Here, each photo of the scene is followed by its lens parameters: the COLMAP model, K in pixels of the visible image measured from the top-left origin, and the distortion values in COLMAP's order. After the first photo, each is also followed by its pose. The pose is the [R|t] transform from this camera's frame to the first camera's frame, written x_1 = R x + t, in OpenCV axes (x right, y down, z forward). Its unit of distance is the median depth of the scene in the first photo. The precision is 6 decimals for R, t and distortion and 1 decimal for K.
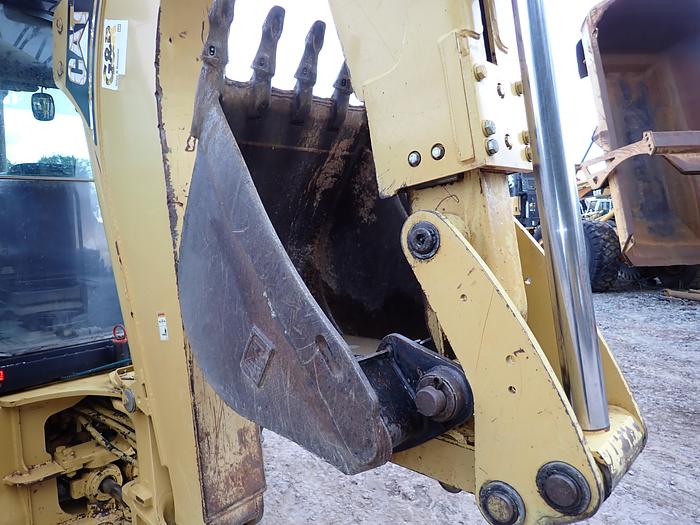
lens RADIAL K [[522.4, 0, 349.8], [0, 522.4, 261.9], [0, 0, 1]] dist [0.010618, -0.004179]
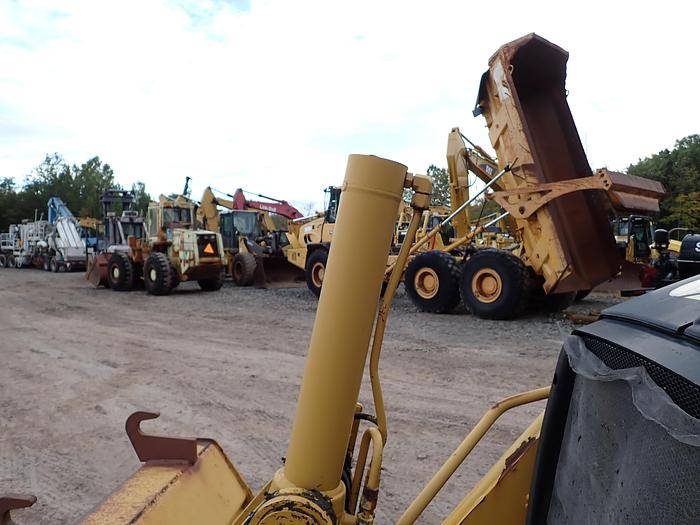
lens RADIAL K [[522.4, 0, 349.8], [0, 522.4, 261.9], [0, 0, 1]] dist [0.010618, -0.004179]
pose [[0.788188, 0.010318, 0.615348, -2.103879], [0.021760, 0.998767, -0.044619, -0.083902], [-0.615049, 0.048559, 0.786992, 2.009512]]
